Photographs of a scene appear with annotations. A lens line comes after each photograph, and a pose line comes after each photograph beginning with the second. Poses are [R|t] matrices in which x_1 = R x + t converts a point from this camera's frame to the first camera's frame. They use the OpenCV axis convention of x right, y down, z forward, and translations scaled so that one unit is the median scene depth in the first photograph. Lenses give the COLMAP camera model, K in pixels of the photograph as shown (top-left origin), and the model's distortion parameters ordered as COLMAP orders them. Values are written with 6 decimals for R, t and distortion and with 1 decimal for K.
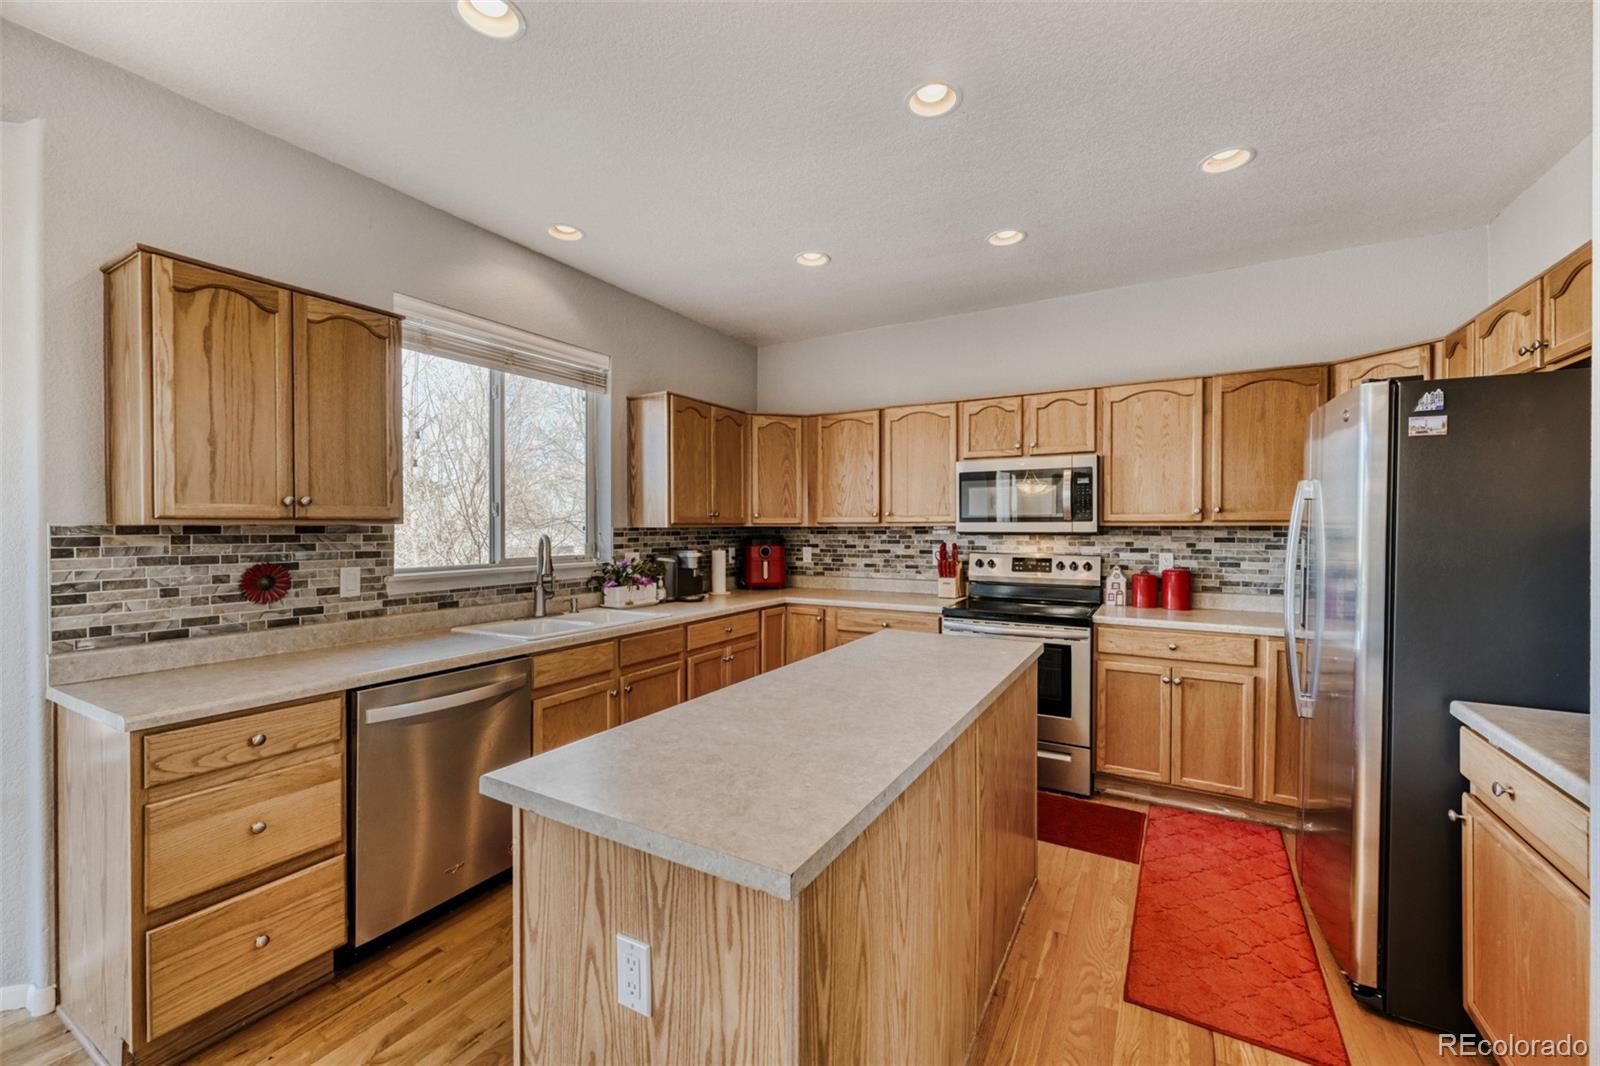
lens RADIAL K [[636.3, 0, 806.1], [0, 636.3, 530.4], [0, 0, 1]] dist [-0.002247, -0.000514]
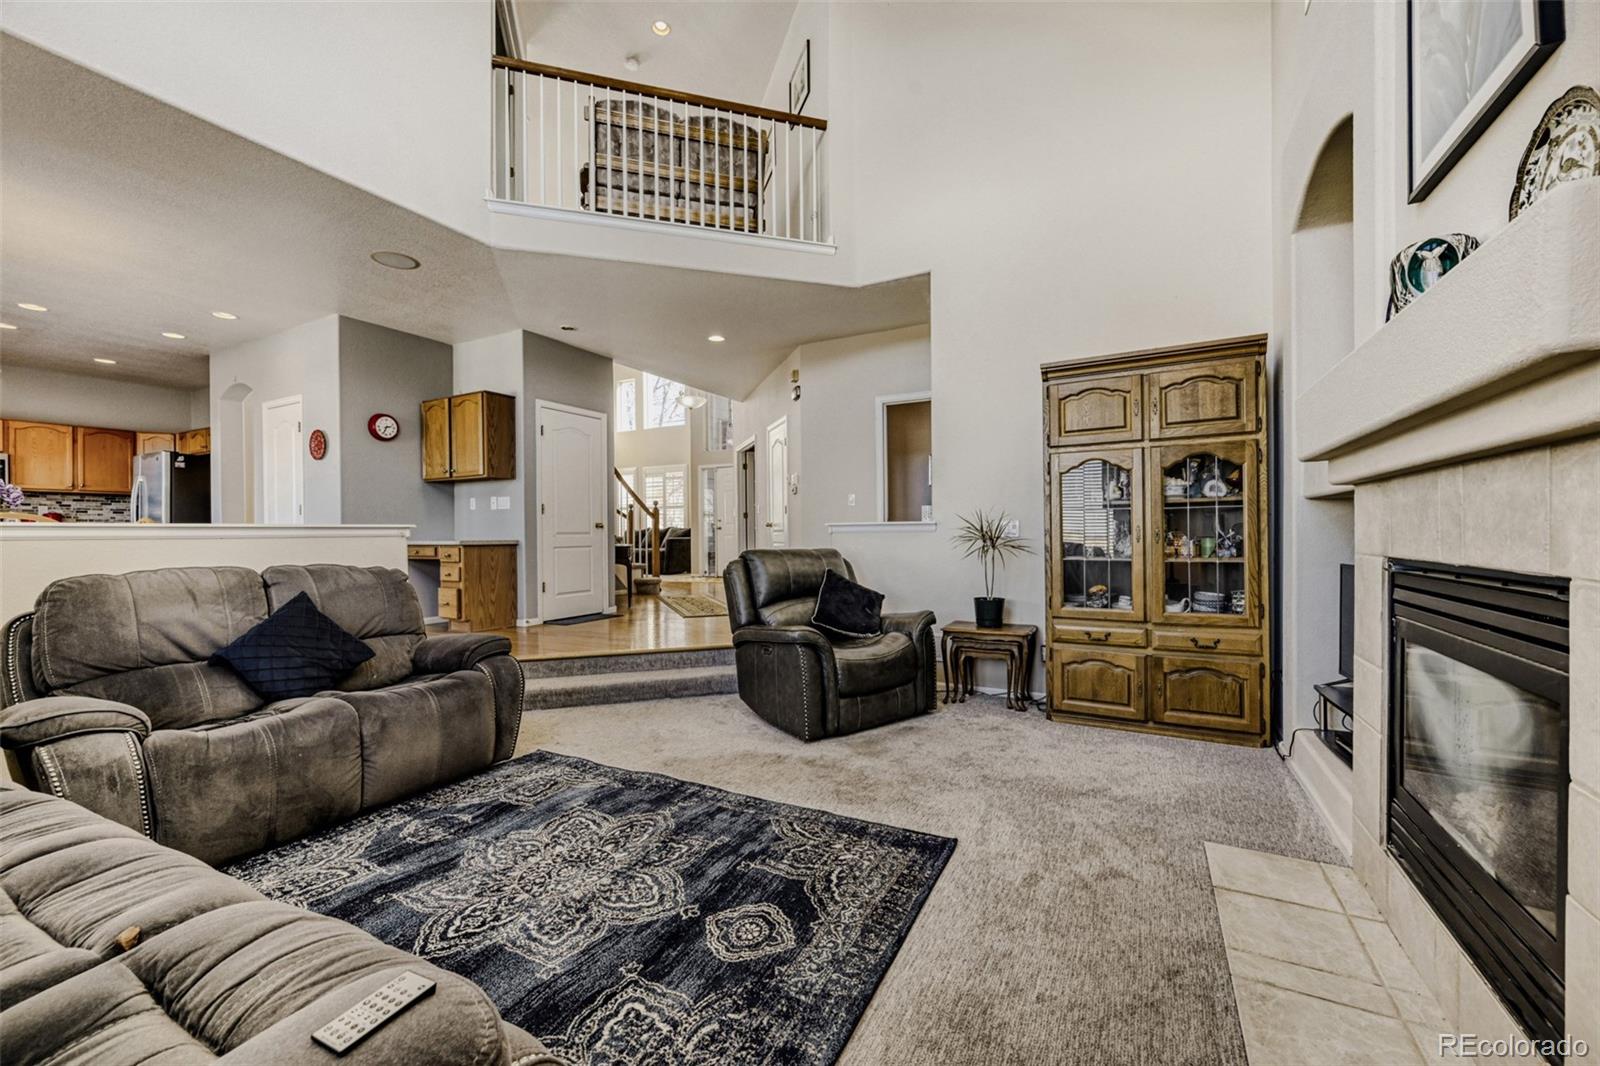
lens RADIAL K [[636.3, 0, 806.1], [0, 636.3, 530.4], [0, 0, 1]] dist [-0.002247, -0.000514]
pose [[-0.024673, 0.005411, 0.999681, -1.529901], [0.013601, 0.999895, -0.005077, 0.158803], [-0.999603, 0.013471, -0.024744, -1.395690]]
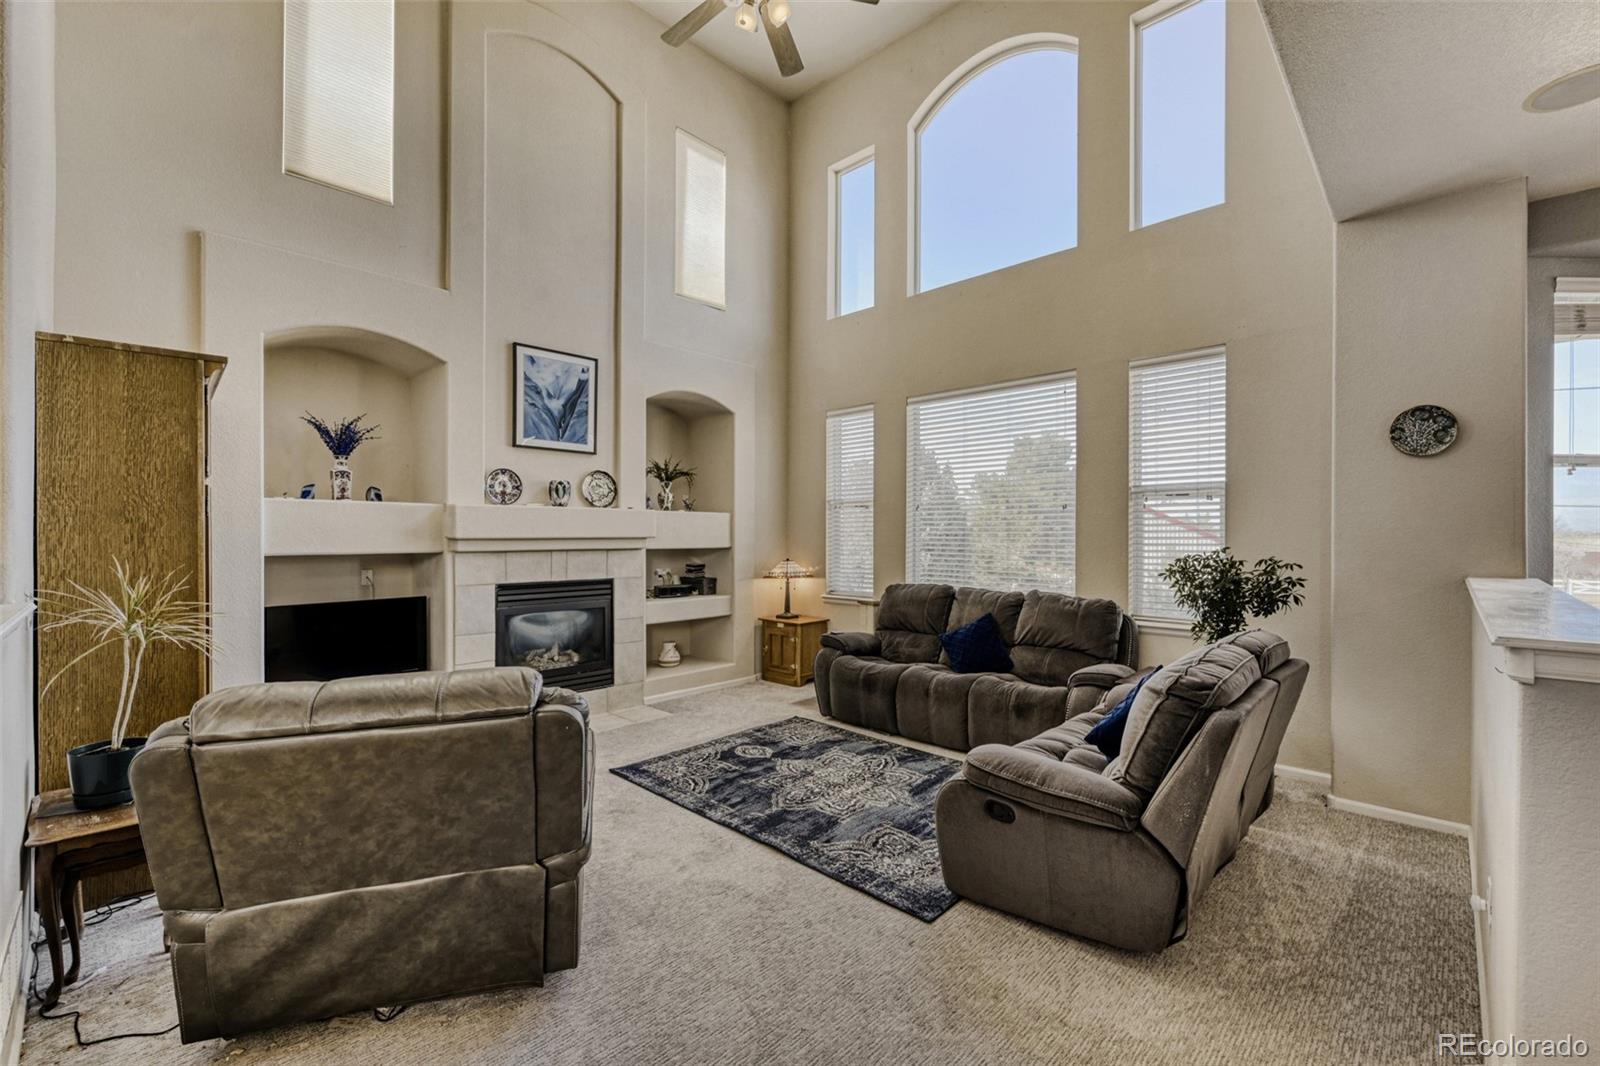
lens RADIAL K [[662.4, 0, 807.0], [0, 662.4, 536.9], [0, 0, 1]] dist [0.000045, 0.000040]
pose [[-0.246170, 0.001262, -0.969226, 0.125803], [-0.008570, 0.999957, 0.003479, 0.081330], [0.969189, 0.009163, -0.246149, -0.971459]]
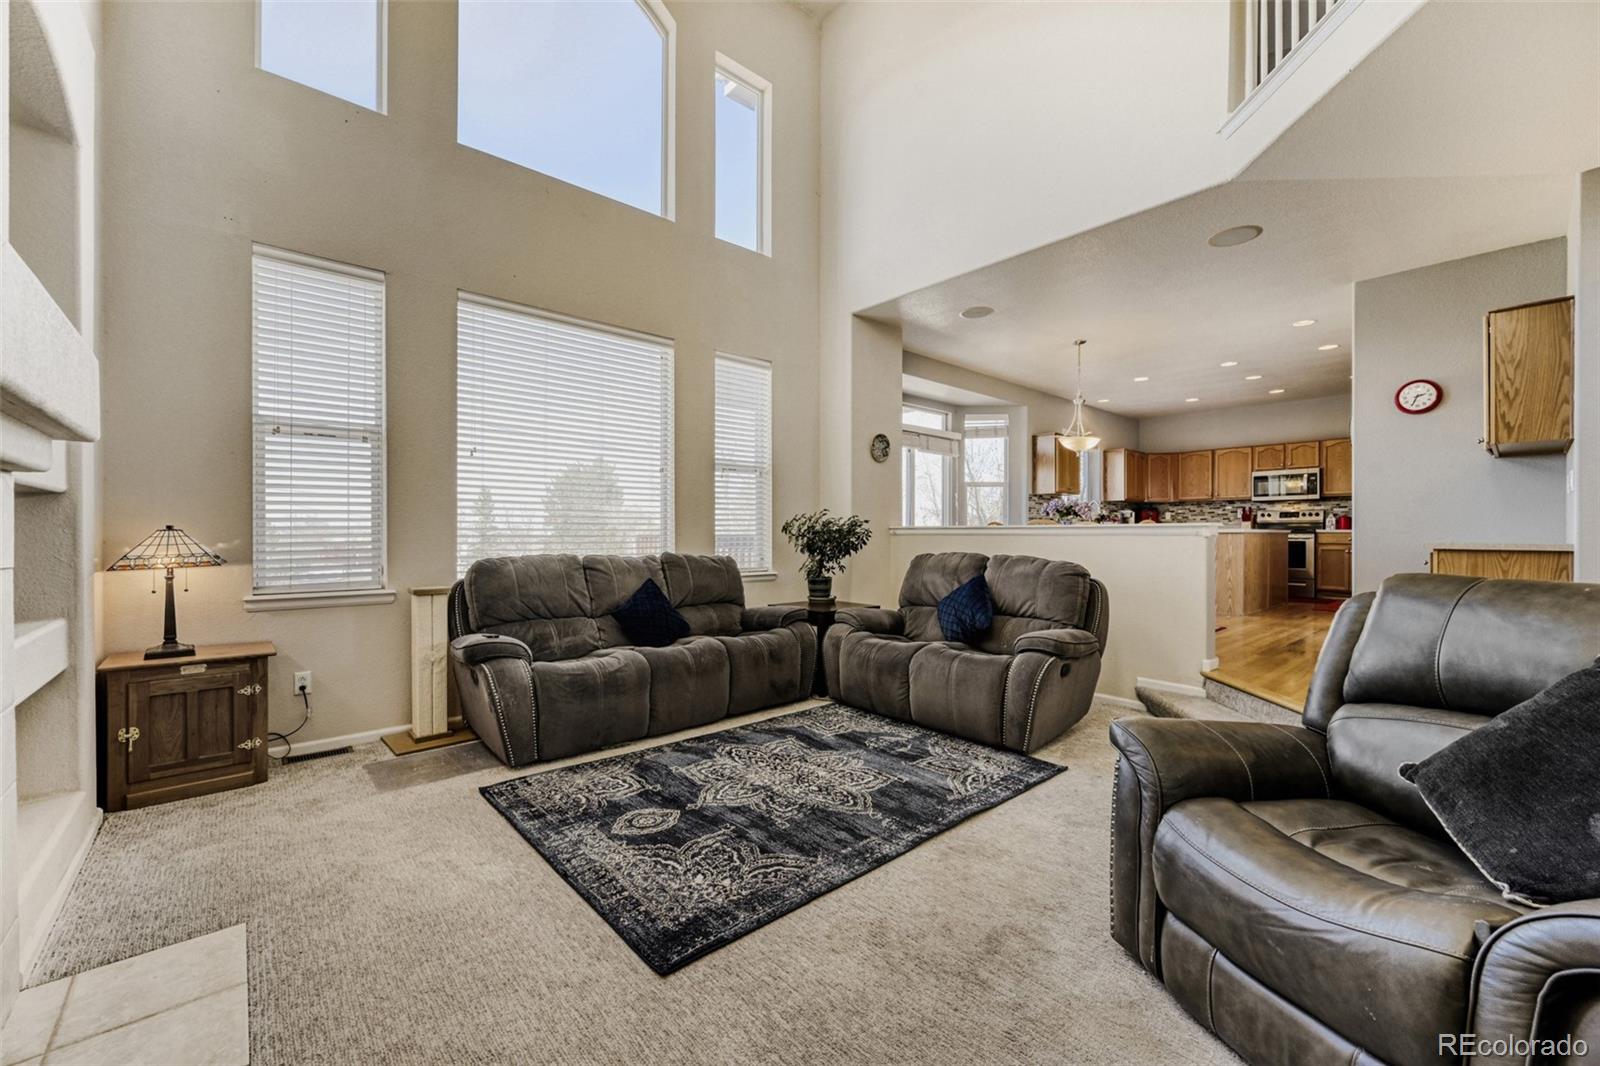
lens RADIAL K [[634.4, 0, 802.1], [0, 634.4, 537.0], [0, 0, 1]] dist [-0.001861, -0.000213]
pose [[0.943881, 0.003990, -0.330261, -0.622768], [-0.004620, 0.999989, -0.001124, 0.160435], [0.330253, 0.002587, 0.943889, -1.968893]]
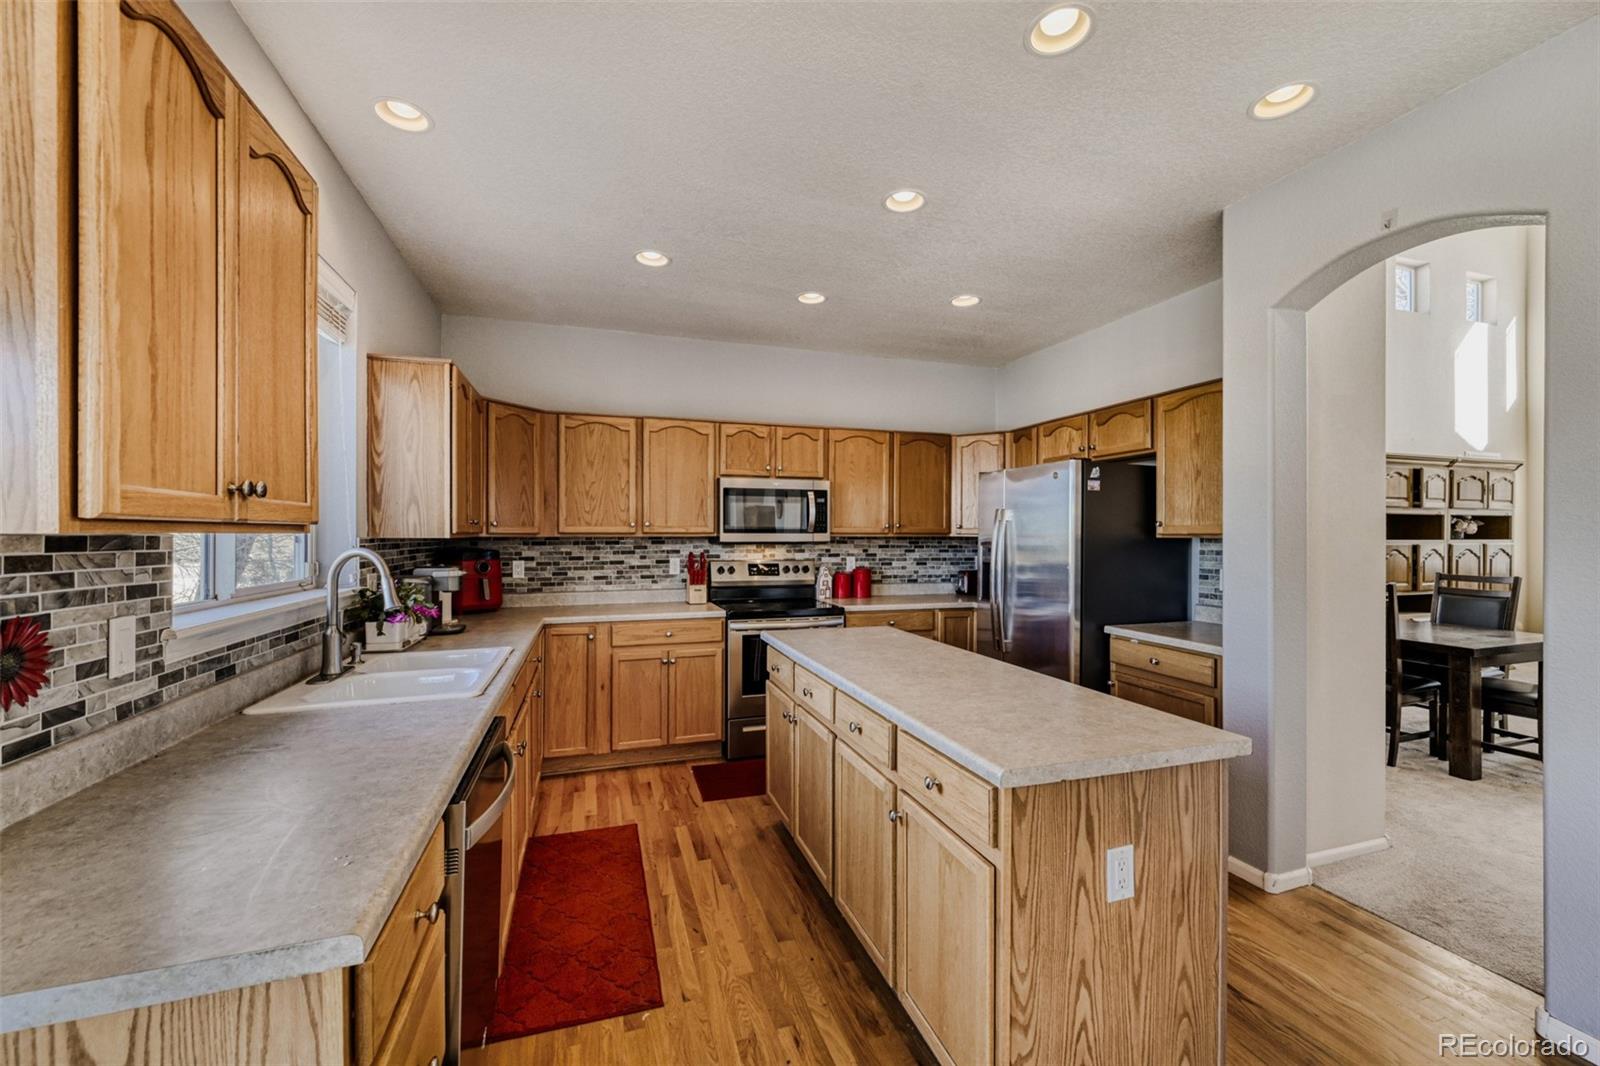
lens RADIAL K [[634.4, 0, 802.1], [0, 634.4, 537.0], [0, 0, 1]] dist [-0.001861, -0.000213]
pose [[0.668837, 0.000415, 0.743409, -0.510351], [0.003527, 0.999987, -0.003732, -0.001639], [-0.743401, 0.005118, 0.668827, 0.180101]]
